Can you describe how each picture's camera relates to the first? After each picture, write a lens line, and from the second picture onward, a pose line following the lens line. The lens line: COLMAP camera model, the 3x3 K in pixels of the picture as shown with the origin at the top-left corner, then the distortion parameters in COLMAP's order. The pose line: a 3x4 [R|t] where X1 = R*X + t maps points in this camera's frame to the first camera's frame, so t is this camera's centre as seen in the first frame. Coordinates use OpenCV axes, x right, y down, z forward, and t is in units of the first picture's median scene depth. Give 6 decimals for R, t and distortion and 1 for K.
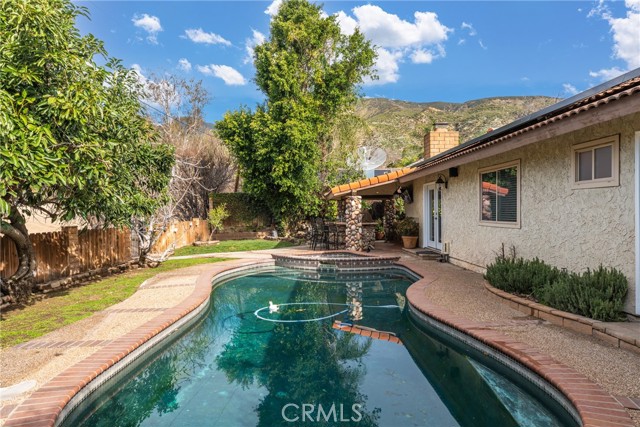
lens RADIAL K [[440.0, 0, 319.9], [0, 440.0, 213.5], [0, 0, 1]] dist [-0.000307, -0.000004]
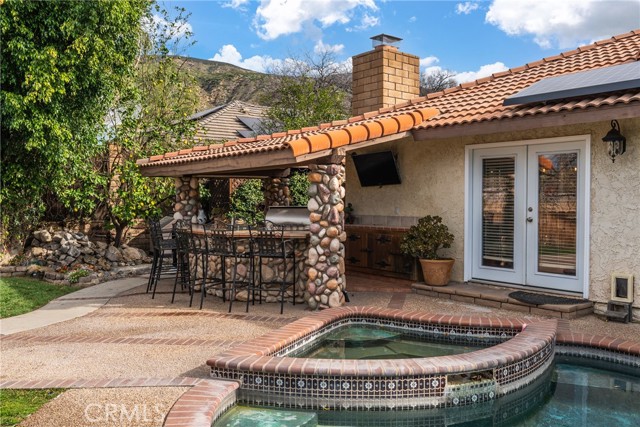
lens RADIAL K [[552.3, 0, 320.2], [0, 552.3, 212.2], [0, 0, 1]] dist [0.000980, -0.001416]
pose [[0.785834, -0.012072, 0.618320, -0.242160], [-0.000611, 0.999794, 0.020296, -0.007772], [-0.618437, -0.016327, 0.785665, 0.618334]]
